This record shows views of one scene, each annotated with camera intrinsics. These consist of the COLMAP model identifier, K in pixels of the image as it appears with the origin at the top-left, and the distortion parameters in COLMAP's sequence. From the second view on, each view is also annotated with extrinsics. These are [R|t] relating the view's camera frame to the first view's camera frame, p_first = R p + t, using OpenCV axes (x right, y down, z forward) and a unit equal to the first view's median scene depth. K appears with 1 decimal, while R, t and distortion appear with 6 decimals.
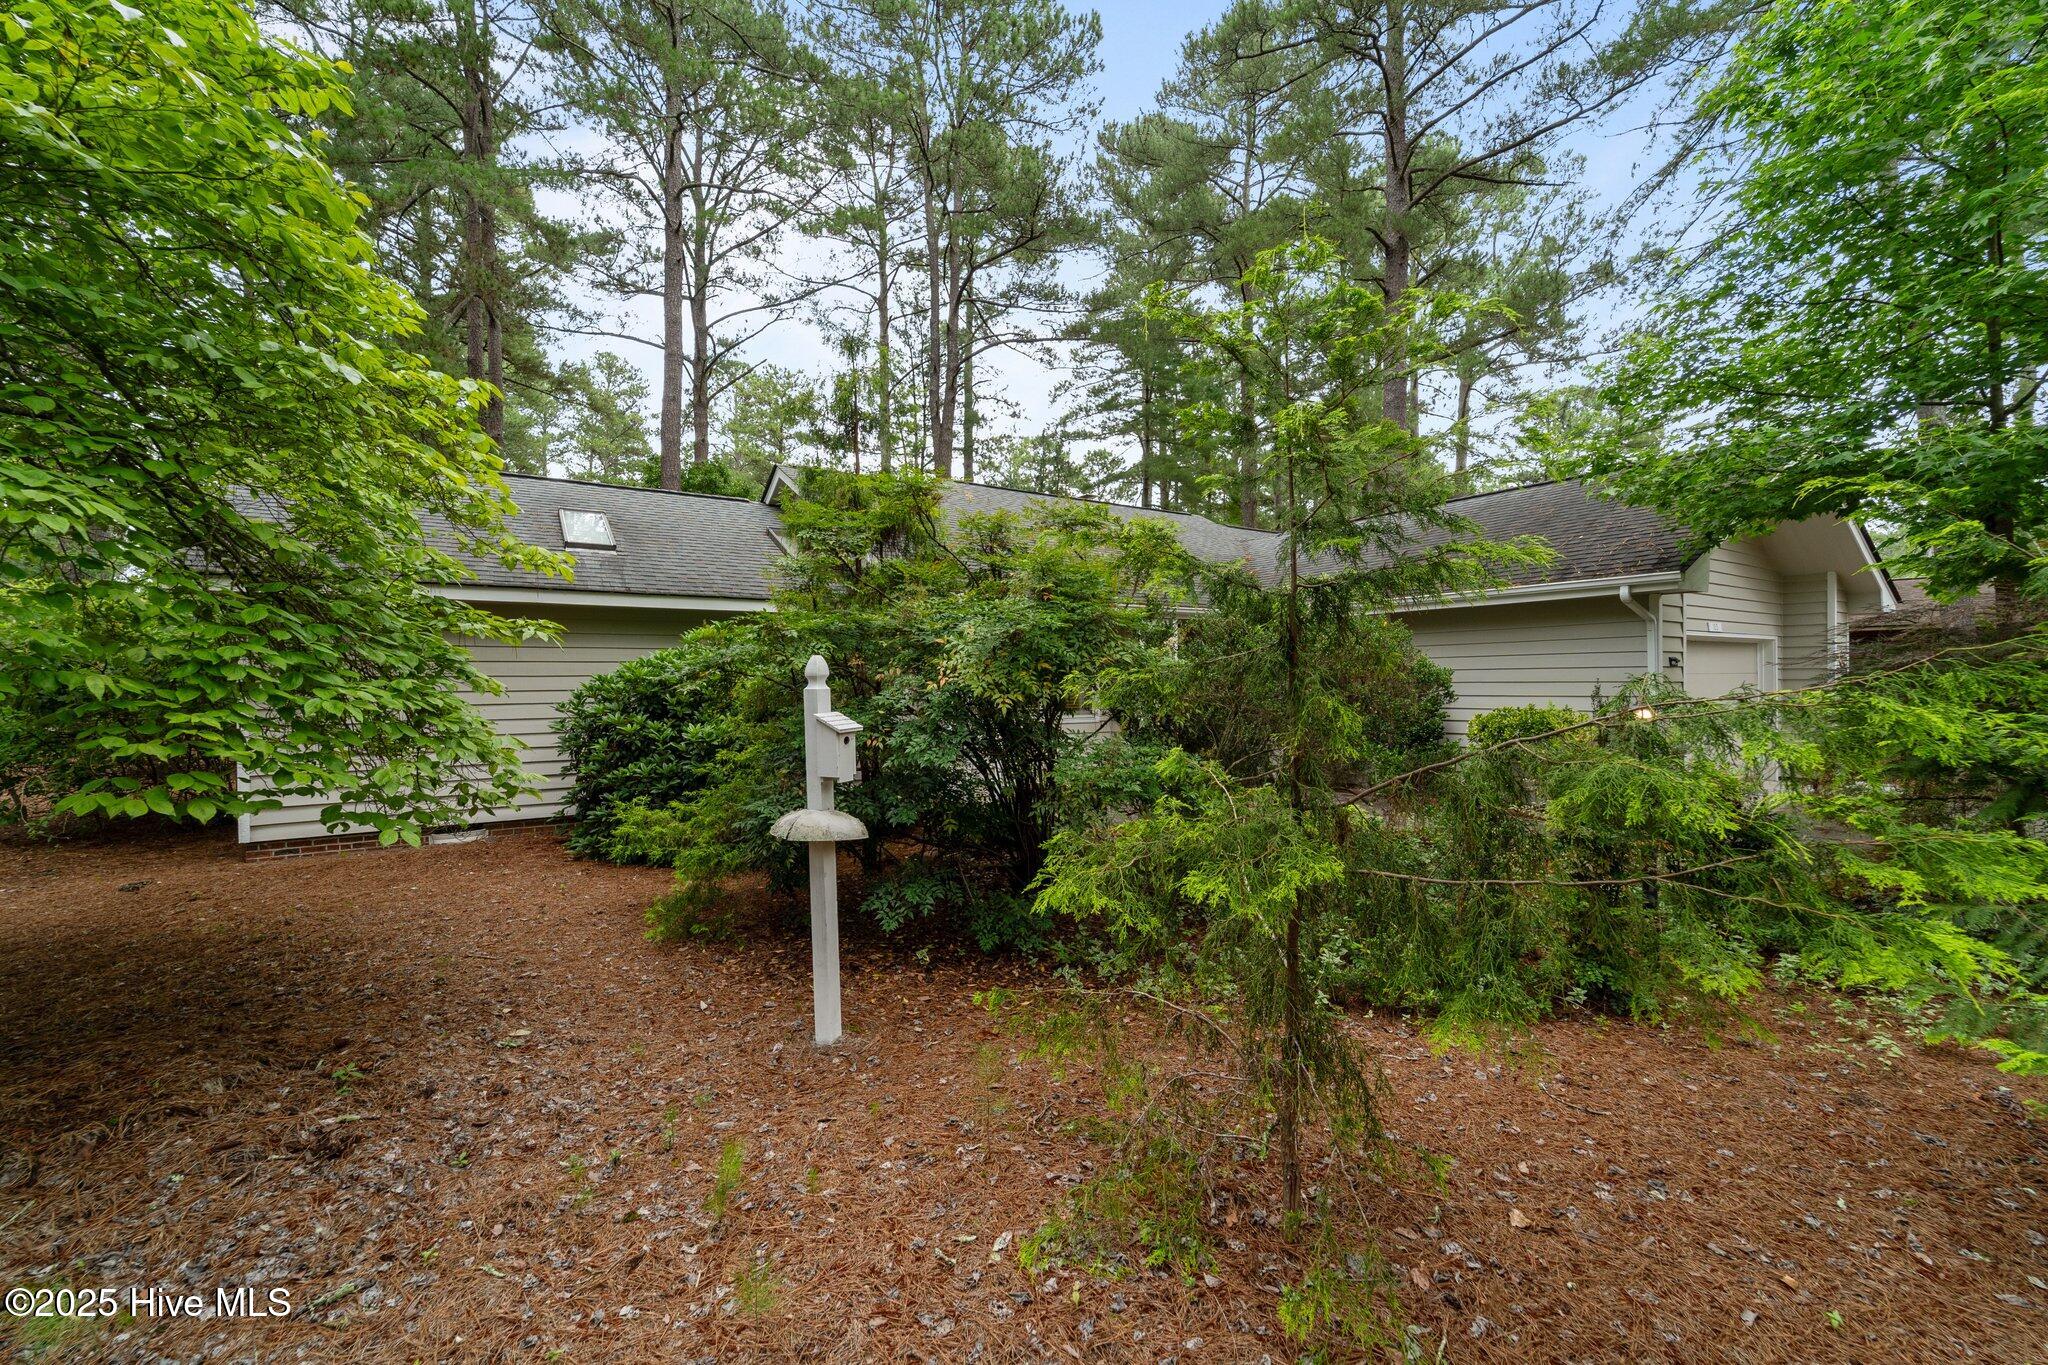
lens RADIAL K [[829.0, 0, 1025.3], [0, 829.0, 682.8], [0, 0, 1]] dist [-0.000810, 0.000050]
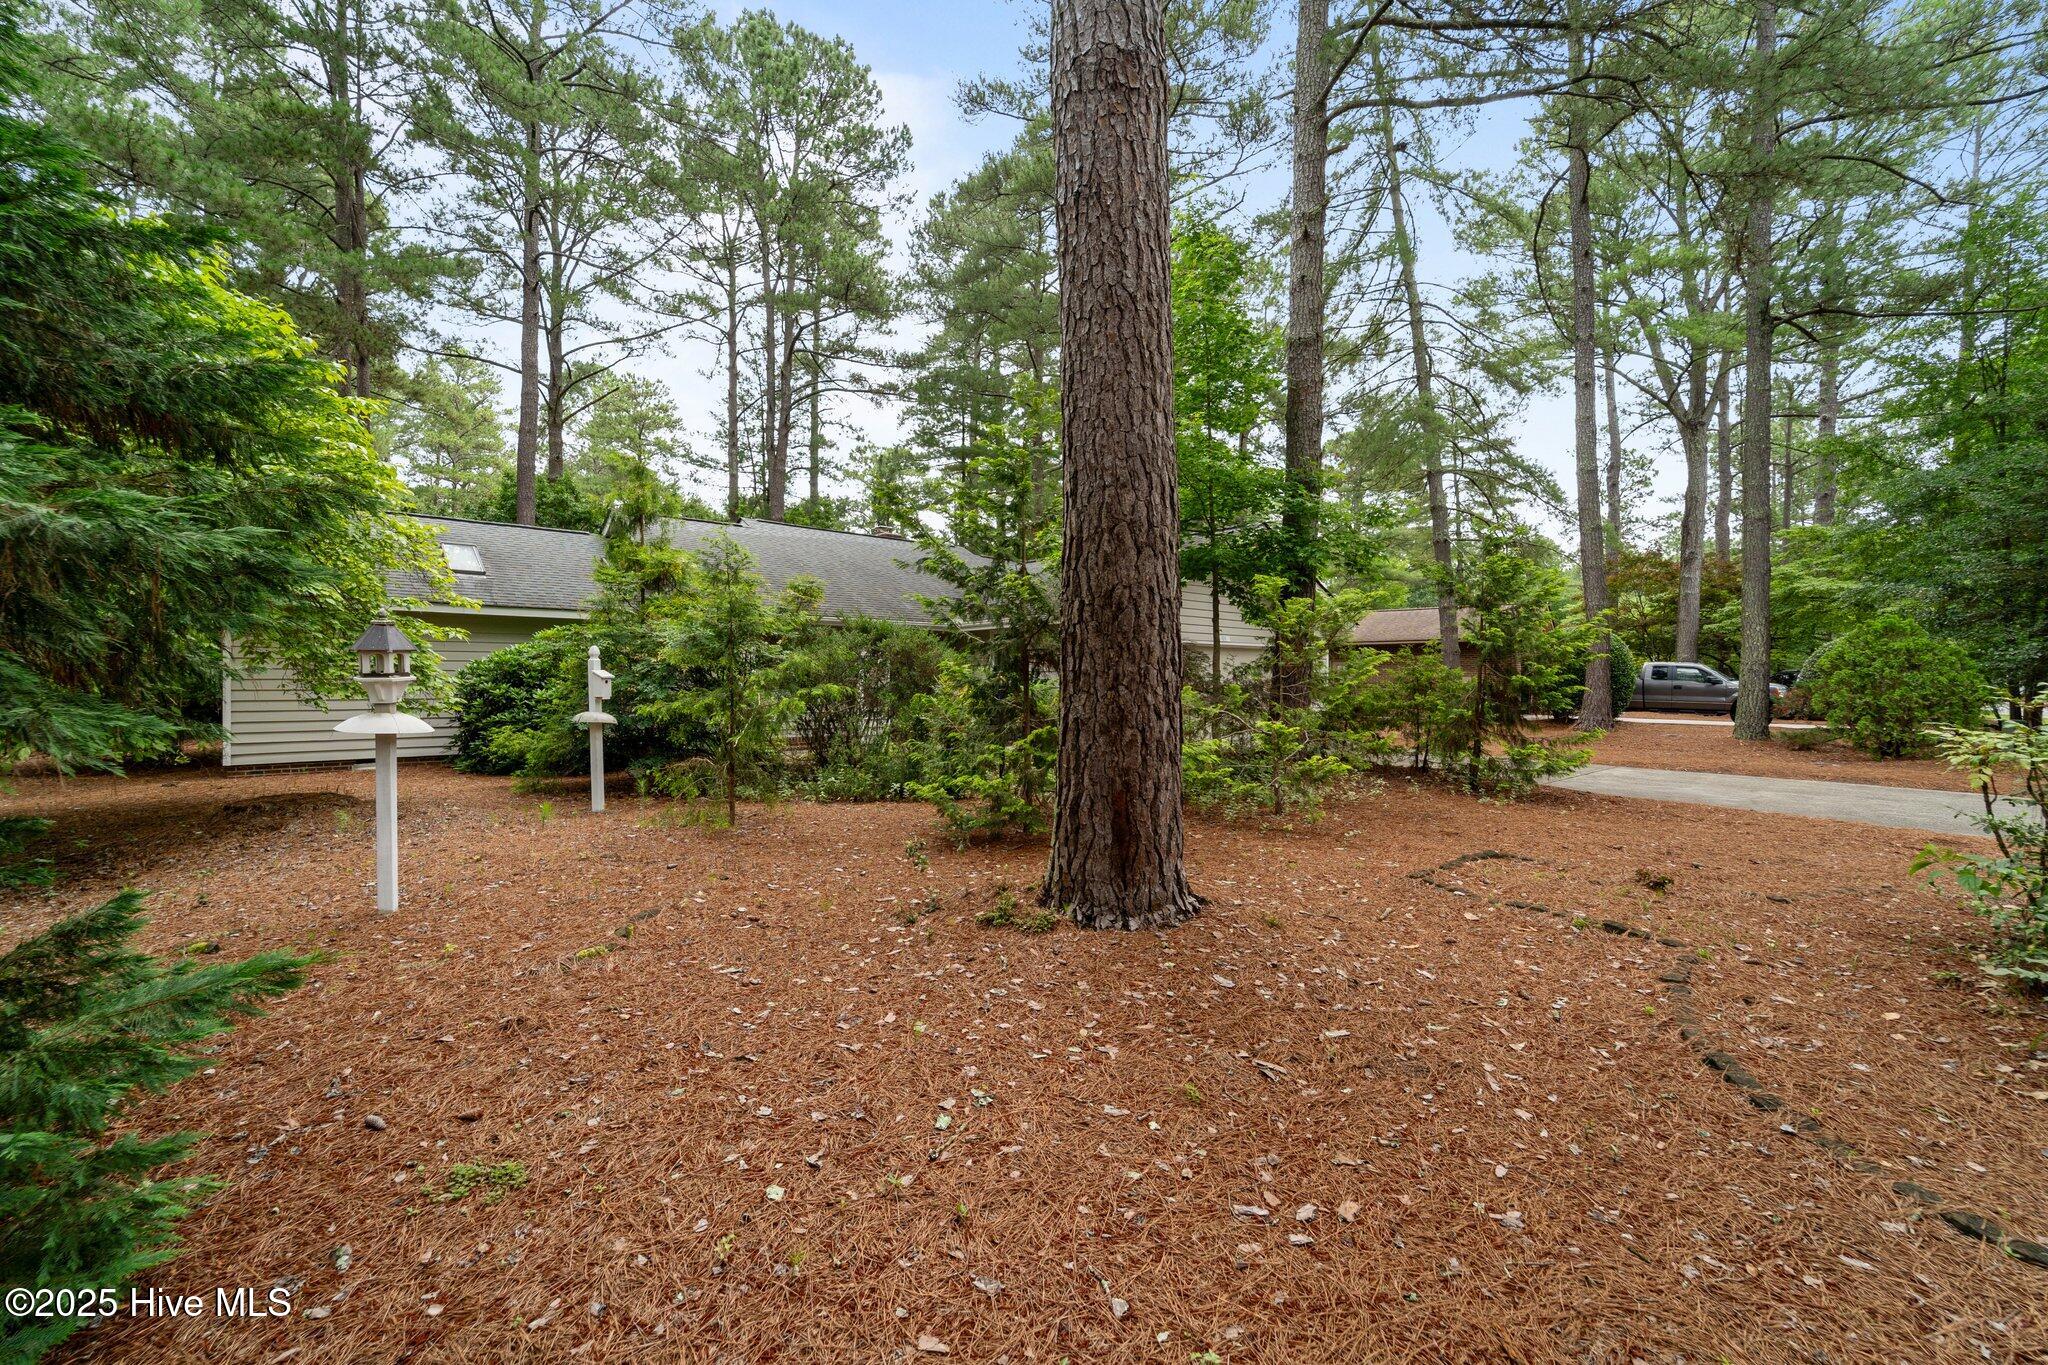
lens RADIAL K [[829.0, 0, 1022.8], [0, 829.0, 675.1], [0, 0, 1]] dist [-0.000810, 0.000050]
pose [[0.990277, 0.006124, 0.138978, 0.076490], [-0.004379, 0.999908, -0.012860, 0.009214], [-0.139044, 0.012127, 0.990212, -0.182435]]
